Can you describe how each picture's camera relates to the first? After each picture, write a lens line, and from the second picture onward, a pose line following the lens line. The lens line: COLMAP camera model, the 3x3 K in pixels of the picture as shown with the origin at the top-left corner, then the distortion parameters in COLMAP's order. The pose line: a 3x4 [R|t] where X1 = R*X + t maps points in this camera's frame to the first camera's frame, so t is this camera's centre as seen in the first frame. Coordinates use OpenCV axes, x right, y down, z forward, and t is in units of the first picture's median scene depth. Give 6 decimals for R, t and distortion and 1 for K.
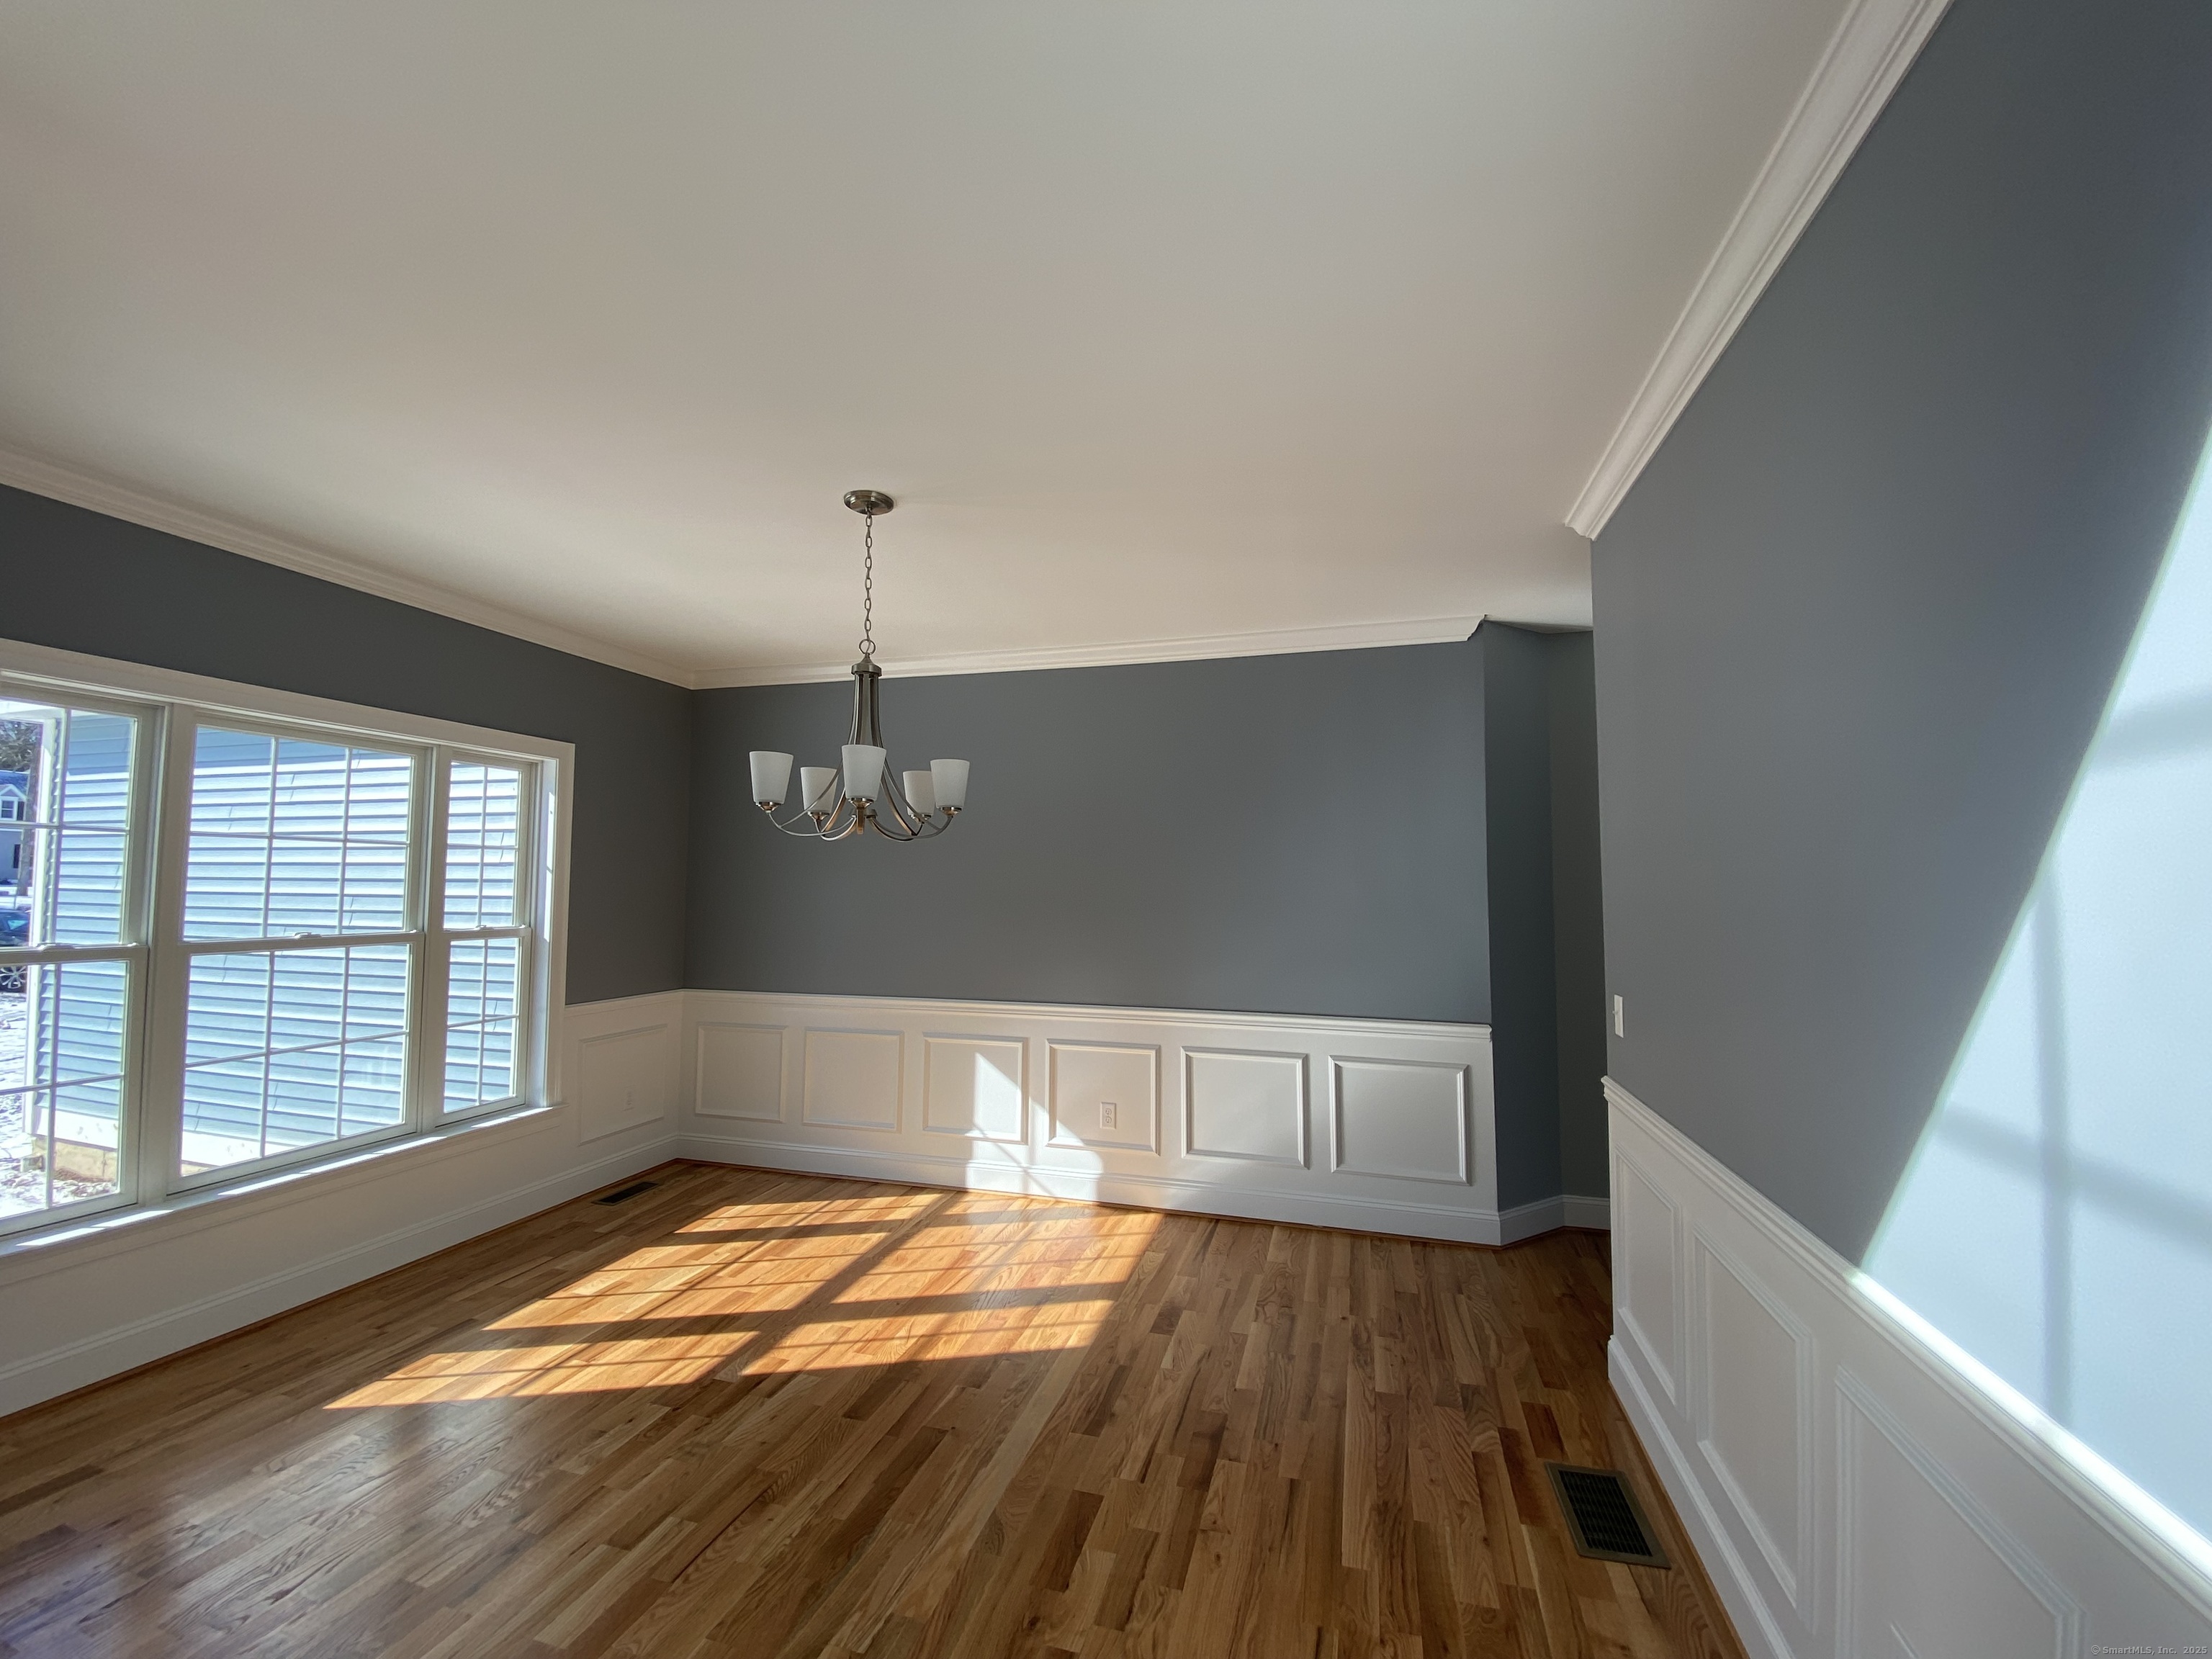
lens RADIAL K [[883.6, 0, 1098.3], [0, 883.6, 833.2], [0, 0, 1]] dist [0.014616, -0.018807]
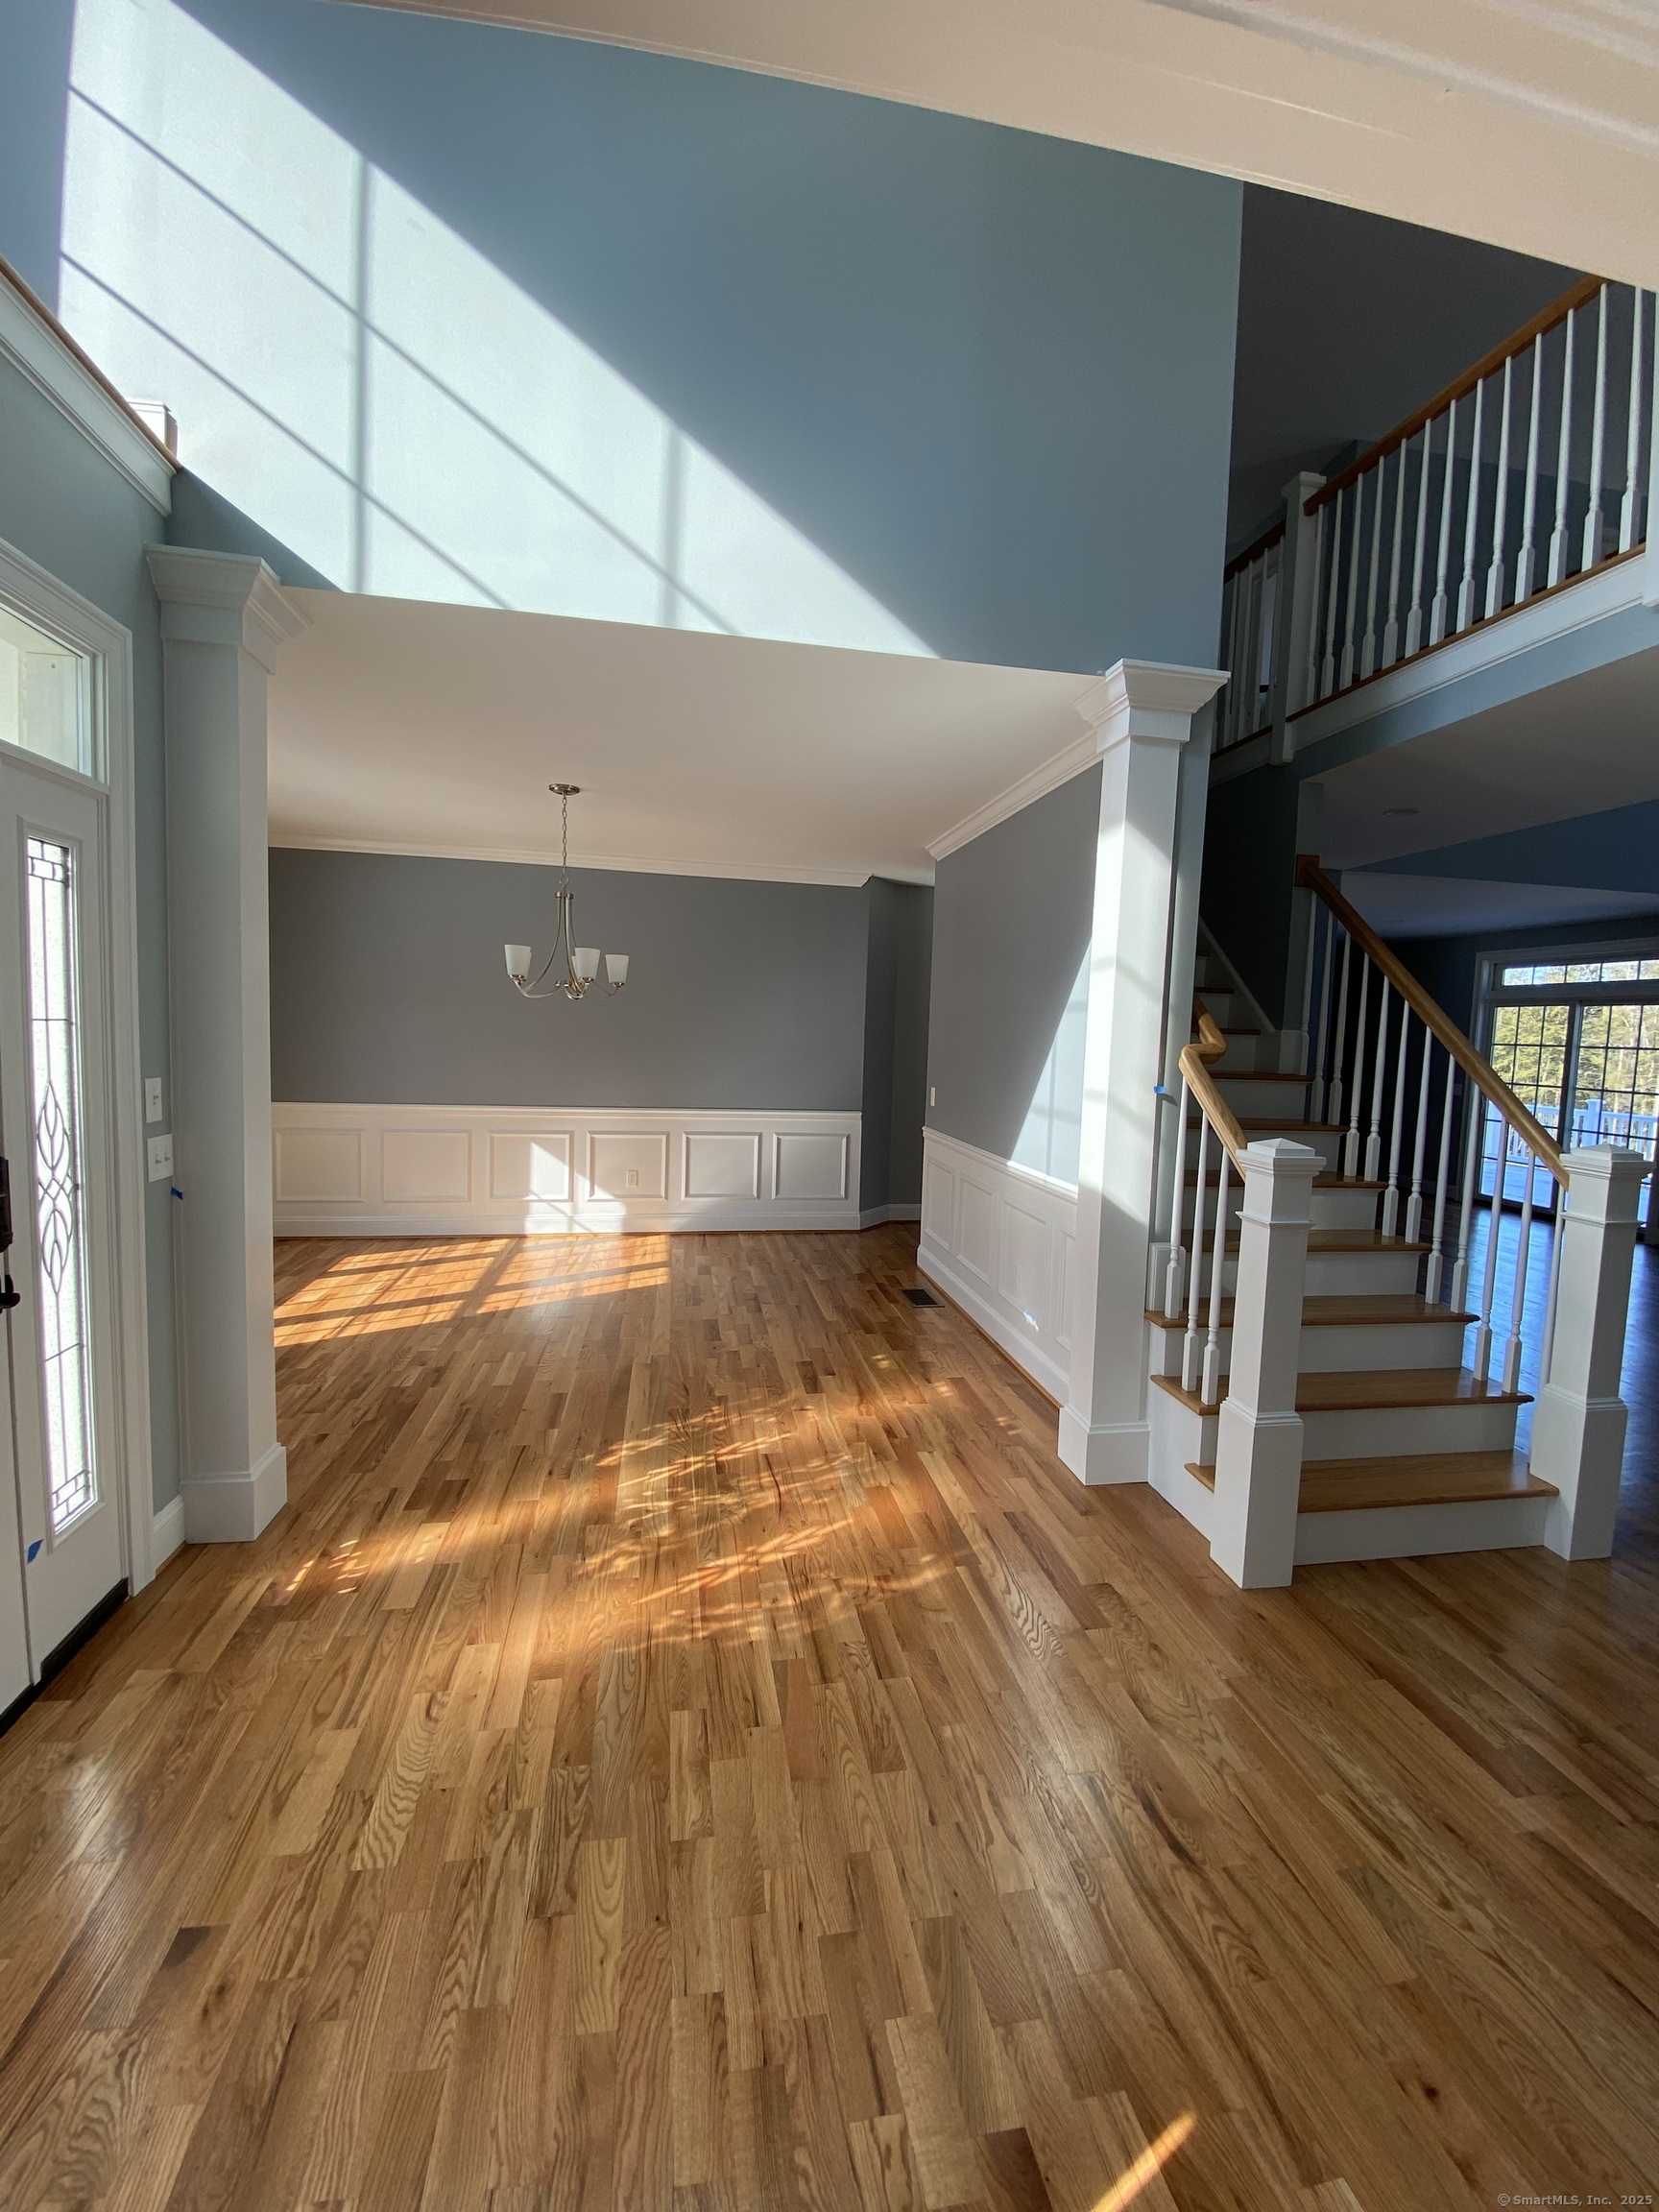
lens RADIAL K [[883.6, 0, 829.5], [0, 883.6, 1106.0], [0, 0, 1]] dist [0.014616, -0.018807]
pose [[0.895153, -0.013772, 0.445546, -0.479752], [-0.054357, 0.988691, 0.139771, -0.044678], [-0.442432, -0.149335, 0.884281, -0.635001]]
